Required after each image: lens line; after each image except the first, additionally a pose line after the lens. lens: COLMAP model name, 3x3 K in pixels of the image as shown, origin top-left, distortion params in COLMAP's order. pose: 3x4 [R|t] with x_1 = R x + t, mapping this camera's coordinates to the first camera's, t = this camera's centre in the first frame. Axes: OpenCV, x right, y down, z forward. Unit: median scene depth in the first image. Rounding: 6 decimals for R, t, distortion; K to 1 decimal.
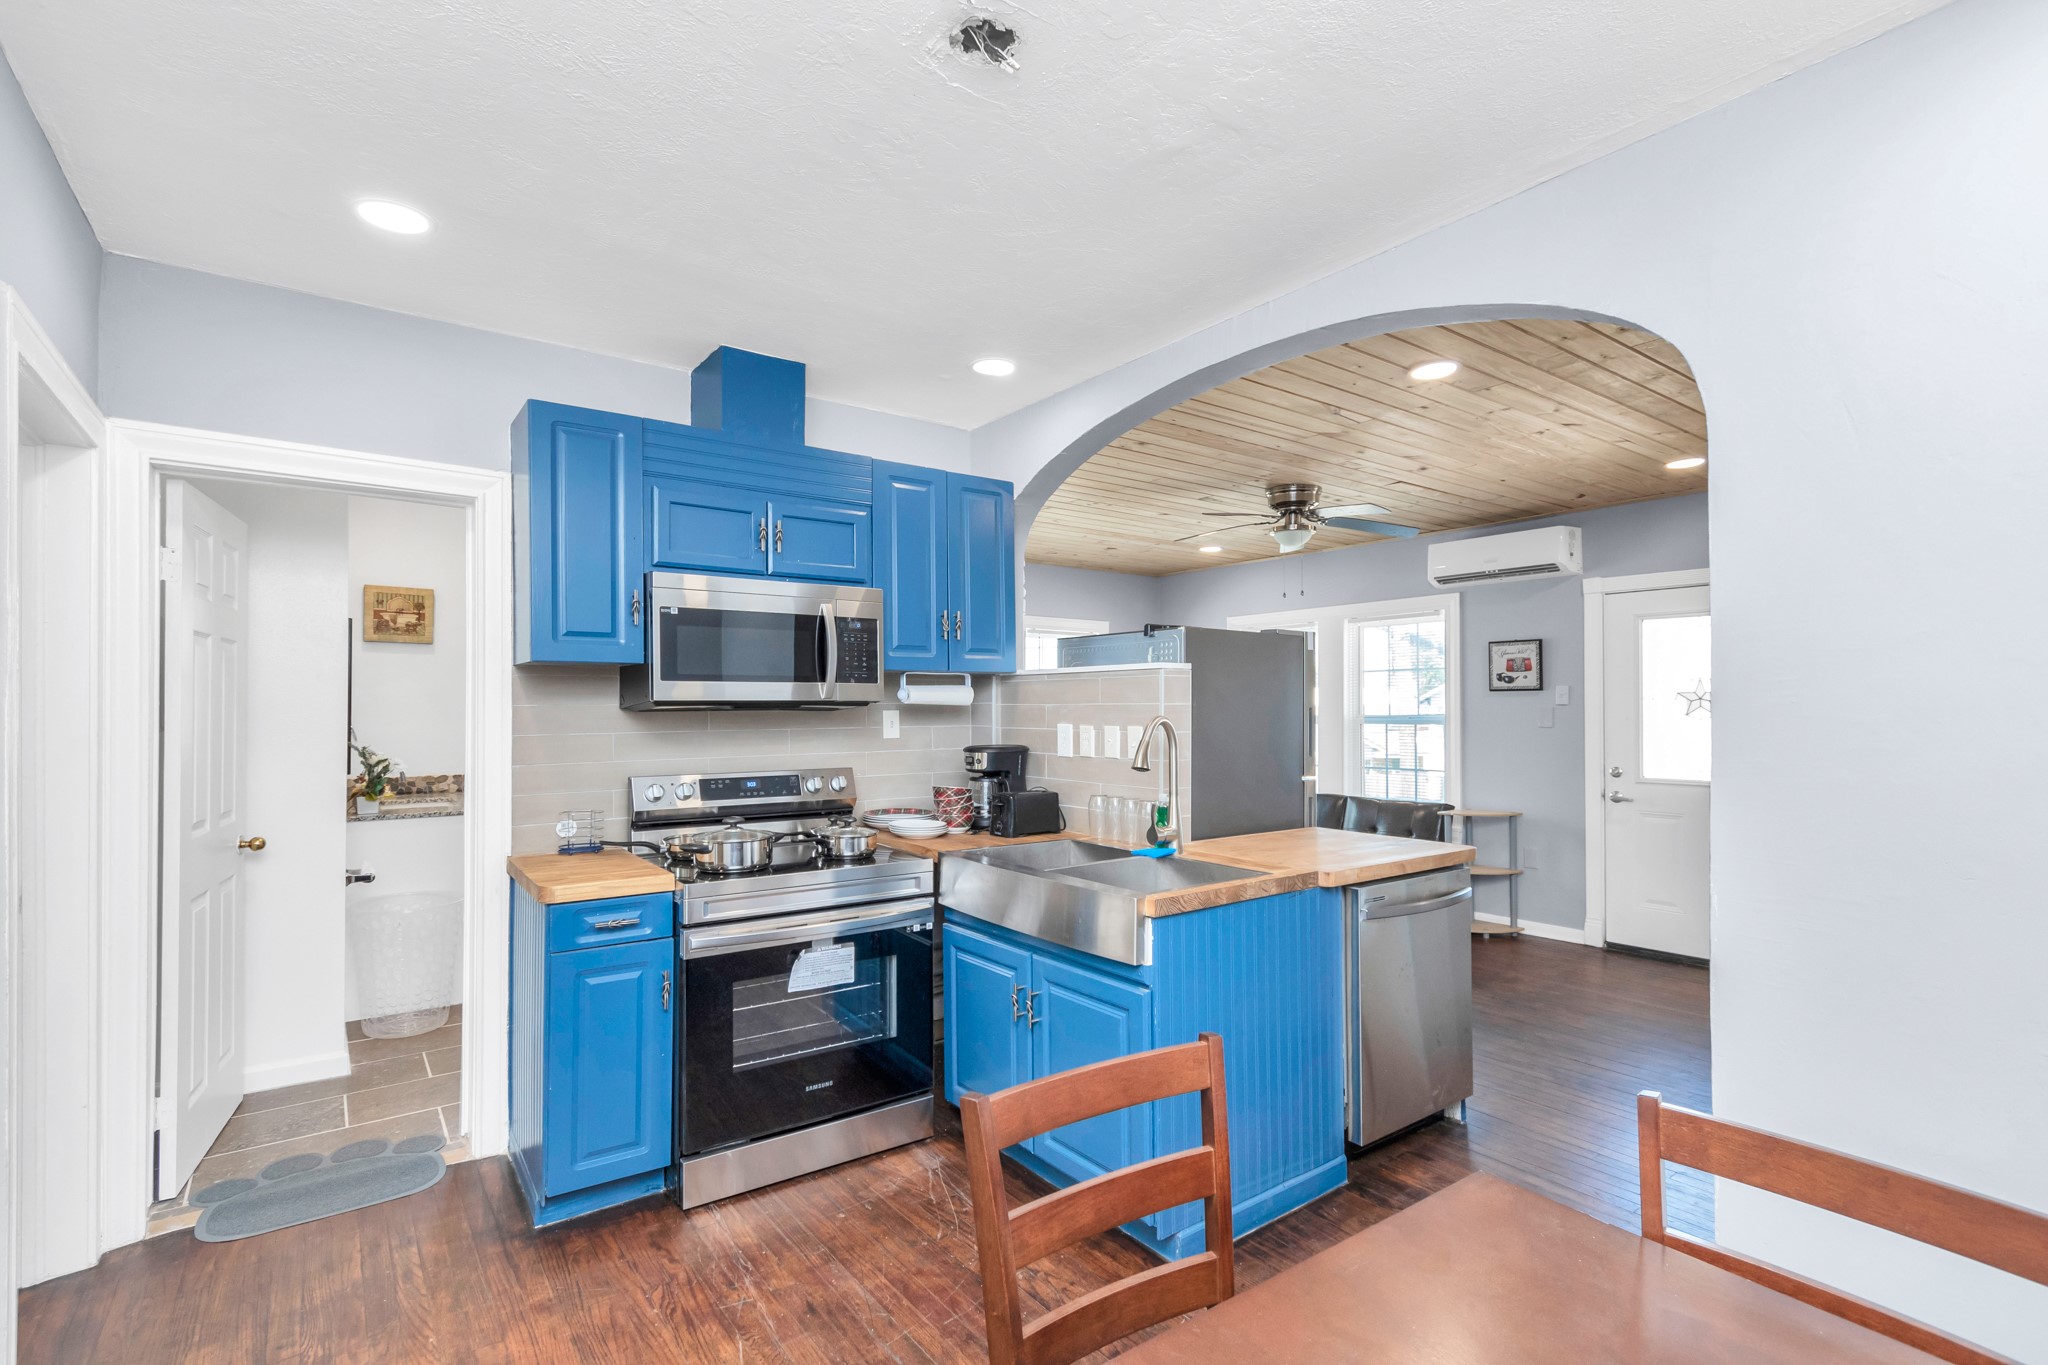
lens RADIAL K [[841.7, 0, 977.2], [0, 841.7, 702.9], [0, 0, 1]] dist [-0.000846, 0.000101]
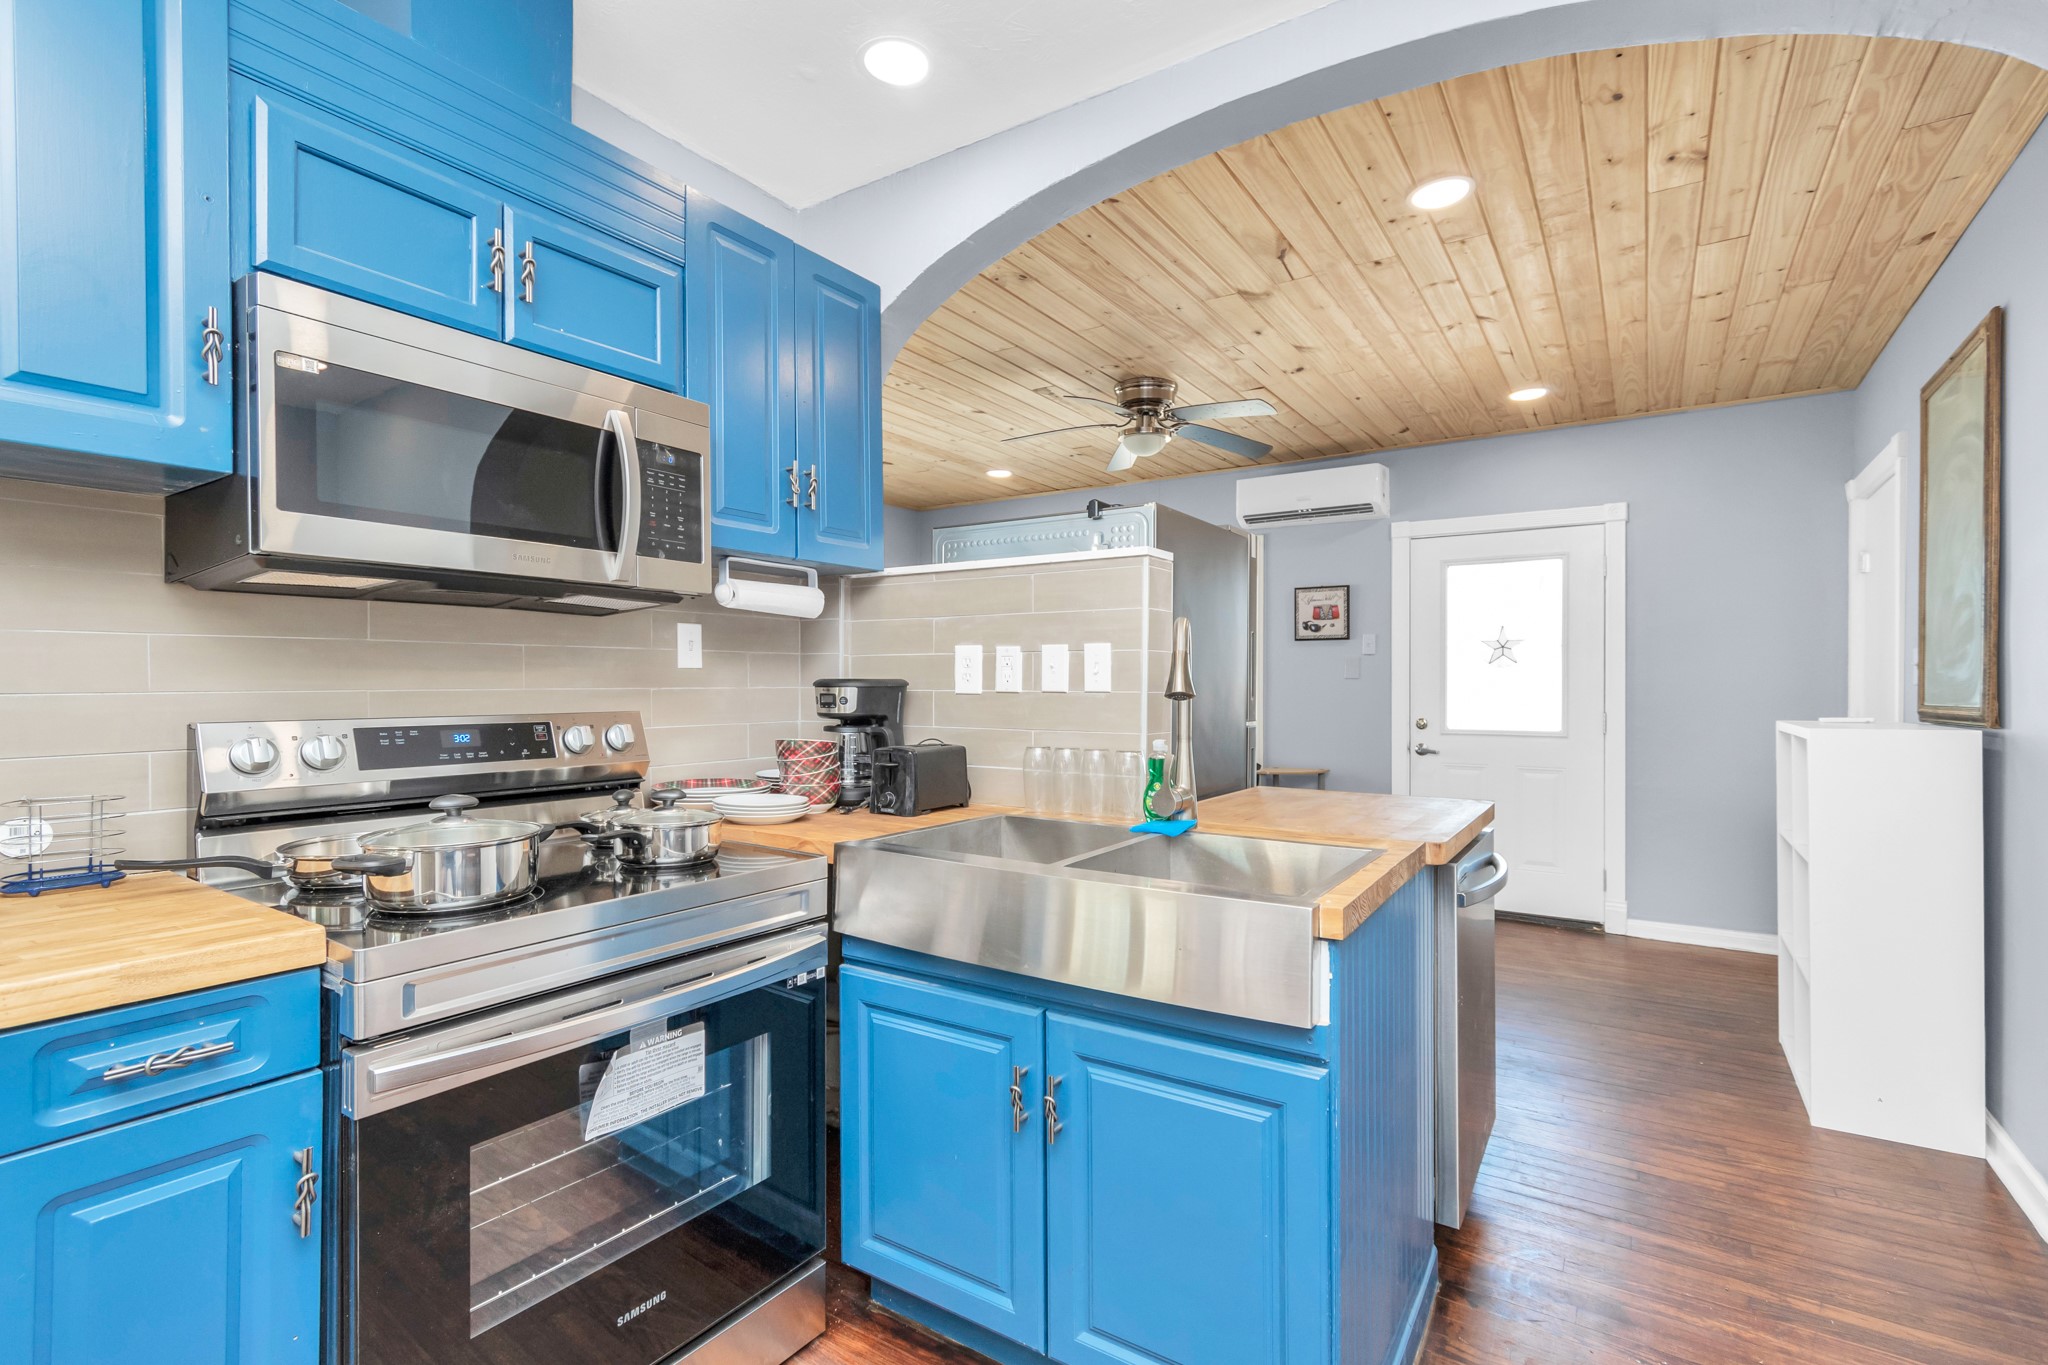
lens RADIAL K [[869.5, 0, 910.5], [0, 869.5, 689.4], [0, 0, 1]] dist [0.000639, -0.000110]
pose [[0.946912, 0.003809, 0.321470, -0.177407], [-0.006988, 0.999937, 0.008735, 0.059312], [-0.321417, -0.010517, 0.946879, 0.384659]]
